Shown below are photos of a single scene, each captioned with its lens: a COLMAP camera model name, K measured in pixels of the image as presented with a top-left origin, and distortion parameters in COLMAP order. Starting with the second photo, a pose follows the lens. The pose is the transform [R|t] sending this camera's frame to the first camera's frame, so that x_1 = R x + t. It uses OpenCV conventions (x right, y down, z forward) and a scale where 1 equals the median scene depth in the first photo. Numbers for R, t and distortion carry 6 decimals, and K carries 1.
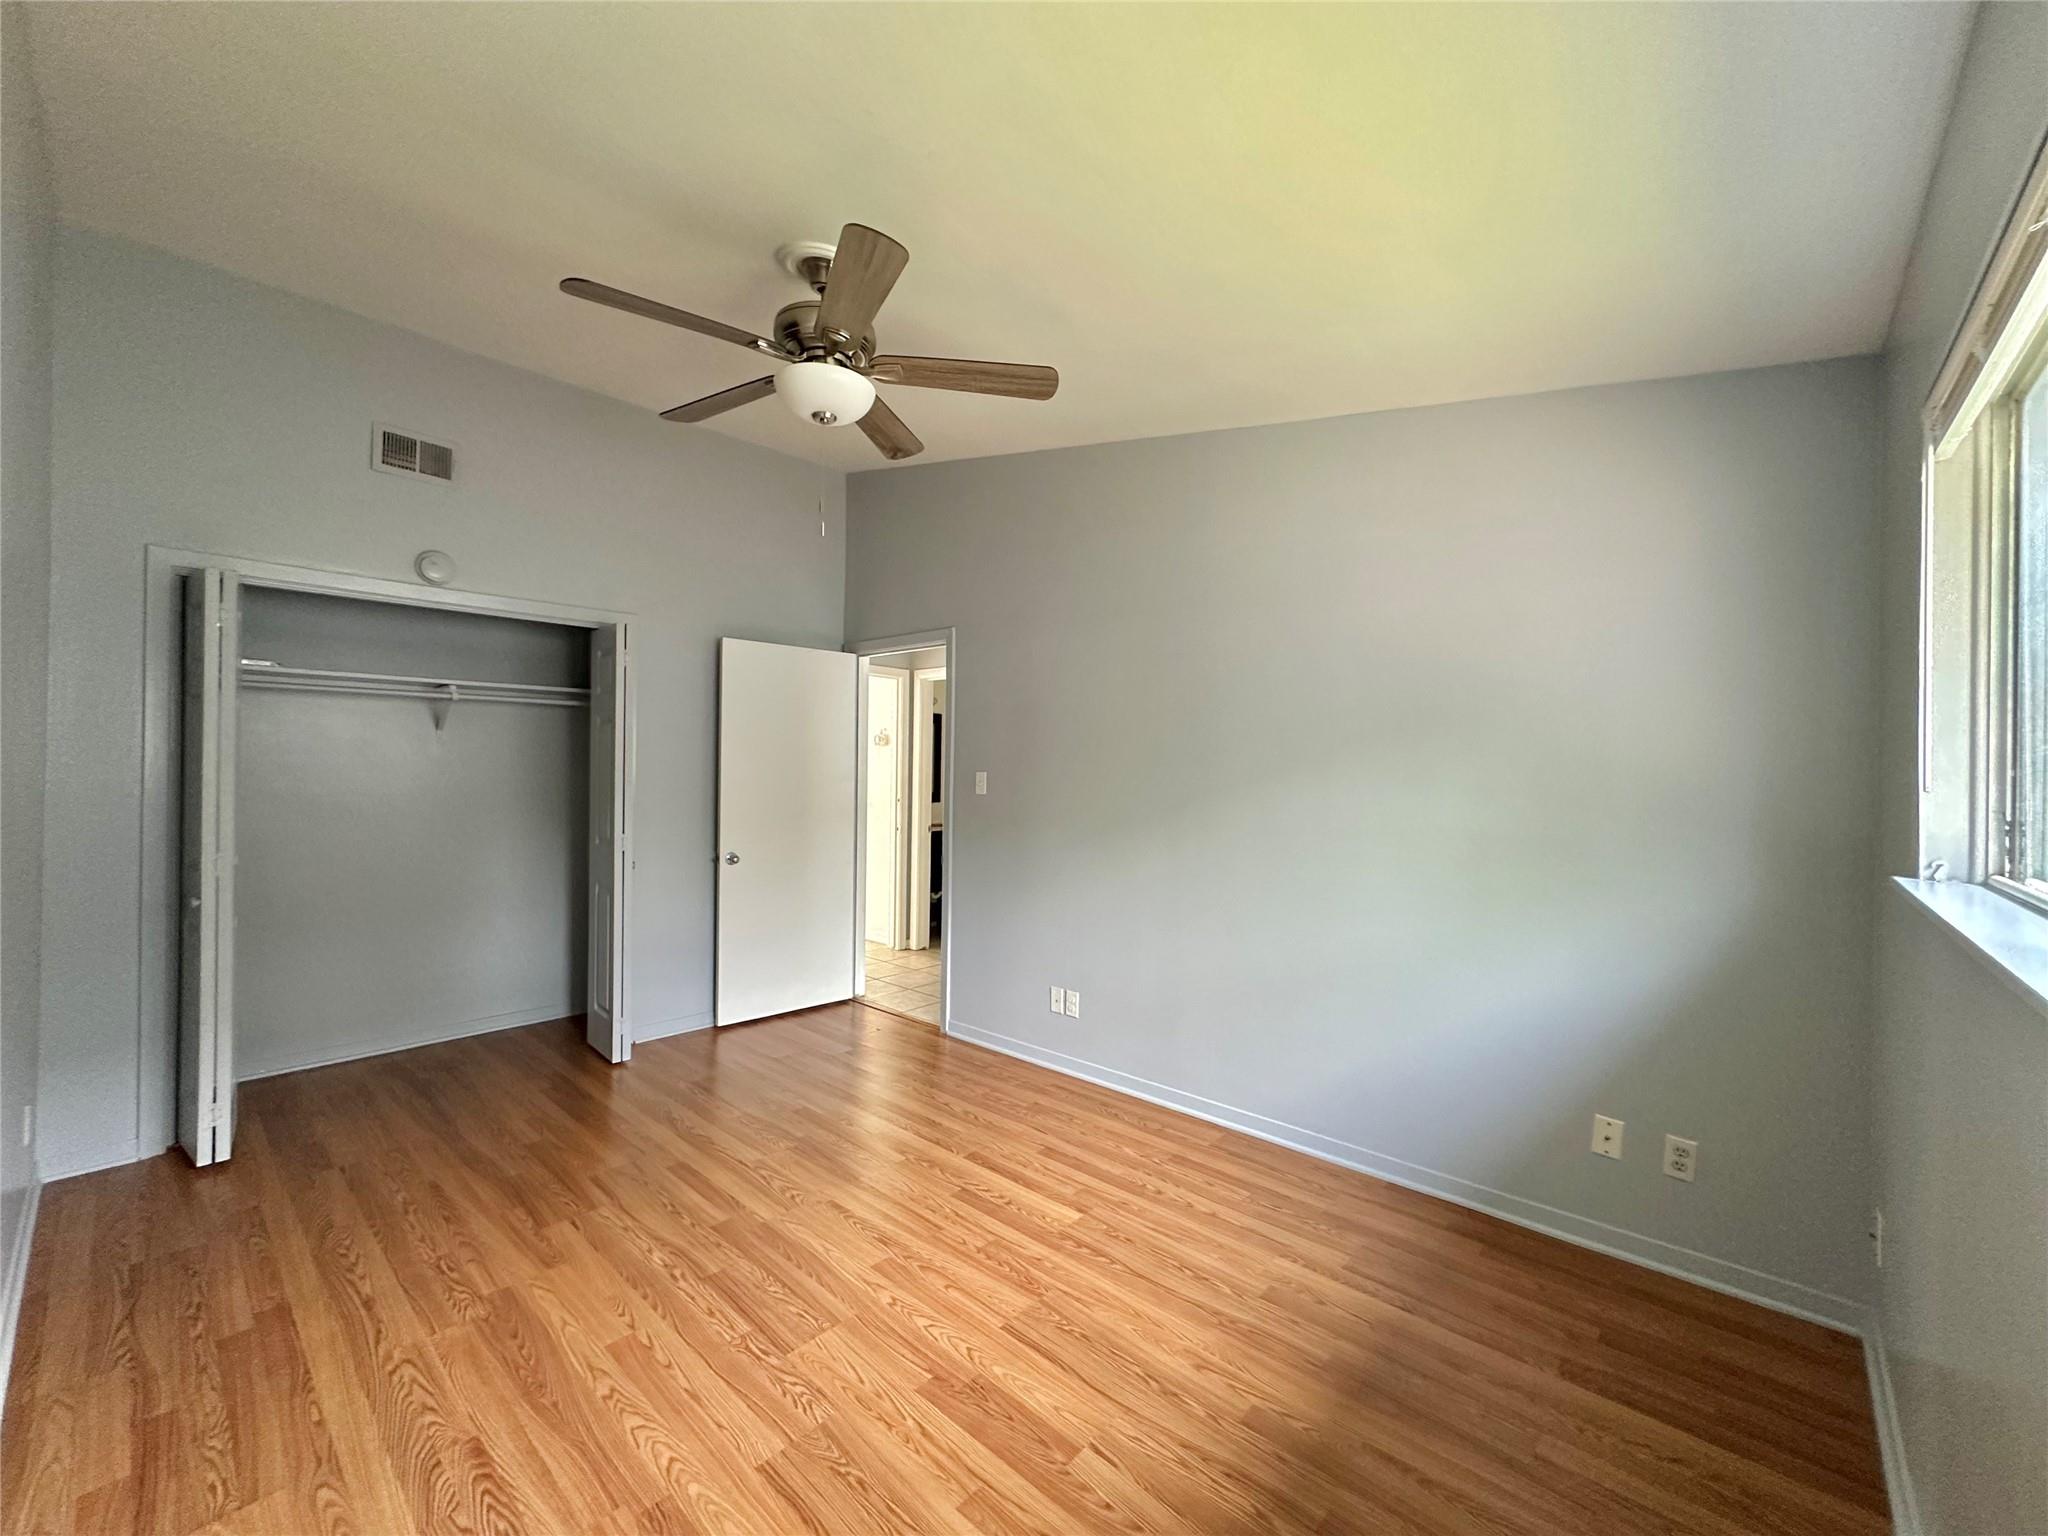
lens RADIAL K [[819.1, 0, 1023.7], [0, 819.1, 766.5], [0, 0, 1]] dist [-0.003025, 0.000174]
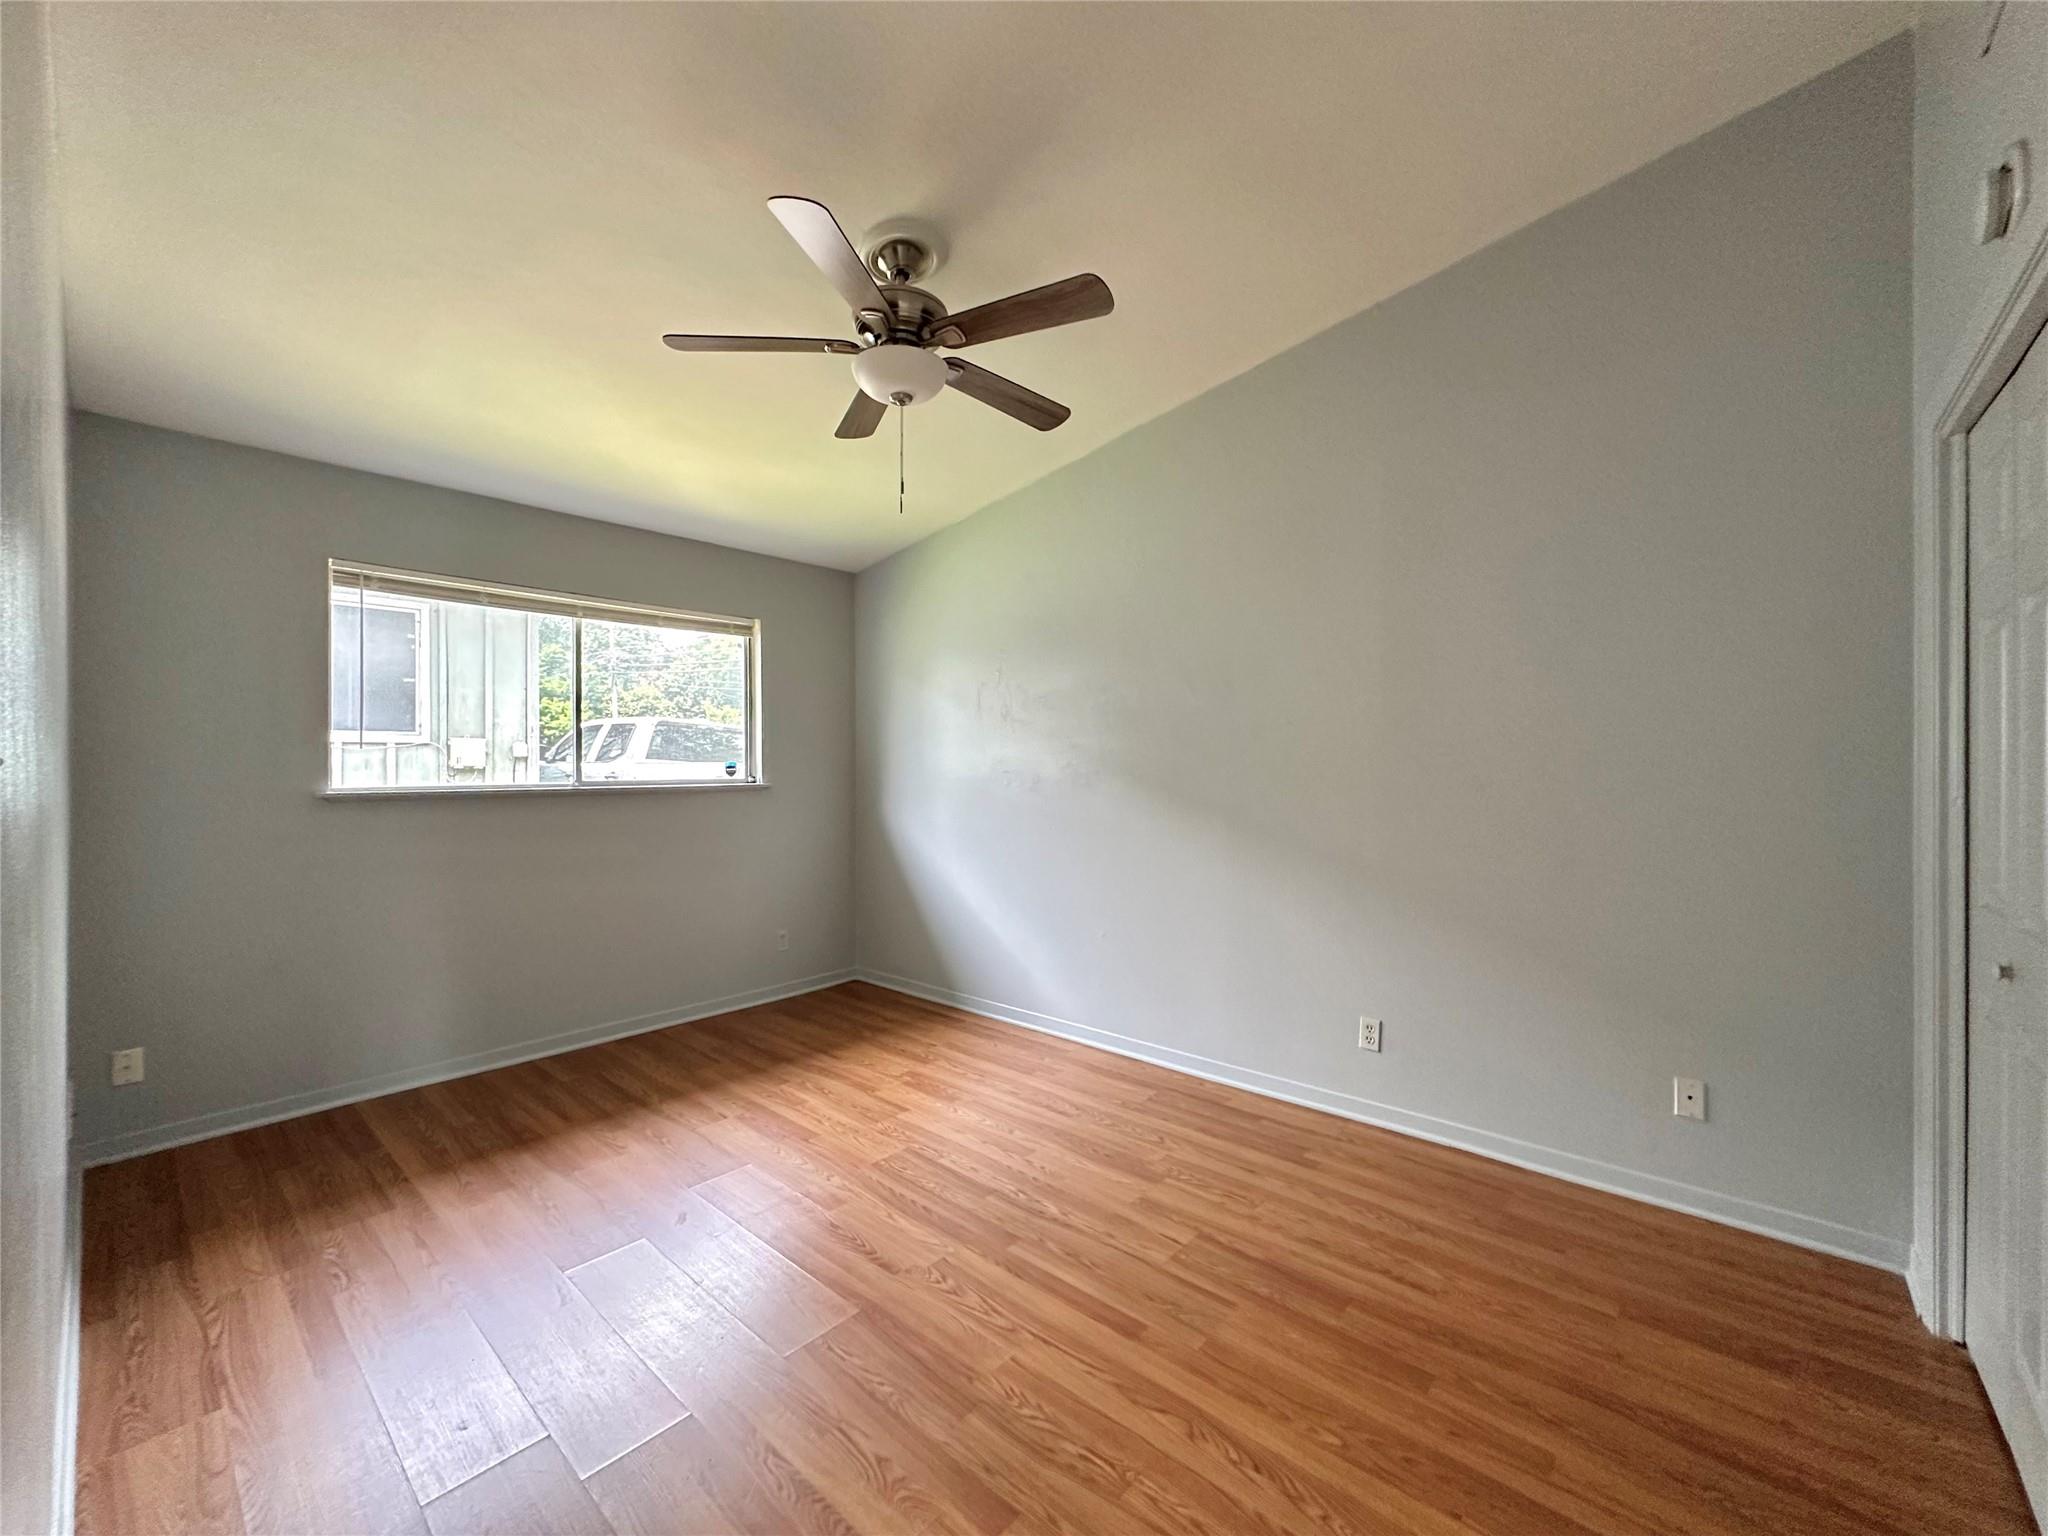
lens RADIAL K [[819.1, 0, 1023.7], [0, 819.1, 766.5], [0, 0, 1]] dist [-0.003025, 0.000174]
pose [[-0.999862, -0.011487, -0.011980, -0.411099], [-0.011505, 0.999933, 0.001449, 0.037570], [0.011962, 0.001587, -0.999927, 2.136330]]
